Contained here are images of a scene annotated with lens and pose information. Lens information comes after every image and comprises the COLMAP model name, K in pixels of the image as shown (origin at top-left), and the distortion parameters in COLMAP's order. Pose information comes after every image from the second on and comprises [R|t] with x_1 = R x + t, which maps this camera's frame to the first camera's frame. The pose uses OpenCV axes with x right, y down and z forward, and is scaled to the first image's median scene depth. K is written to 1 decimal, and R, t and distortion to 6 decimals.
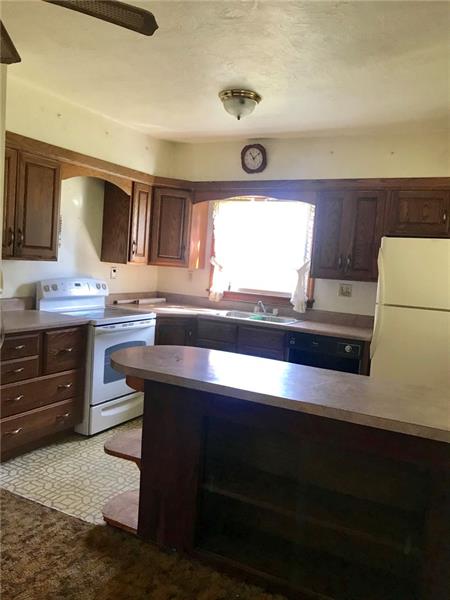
lens RADIAL K [[488.3, 0, 226.0], [0, 488.3, 300.3], [0, 0, 1]] dist [0.018230, -0.026174]
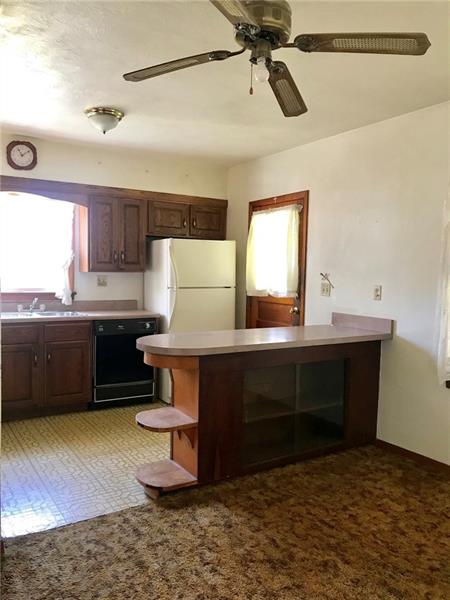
lens RADIAL K [[488.3, 0, 226.3], [0, 488.3, 300.0], [0, 0, 1]] dist [0.018230, -0.026174]
pose [[0.510781, -0.110584, 0.852569, -0.648971], [0.084558, 0.993346, 0.078184, -0.044474], [-0.855542, 0.032157, 0.516733, 0.153346]]
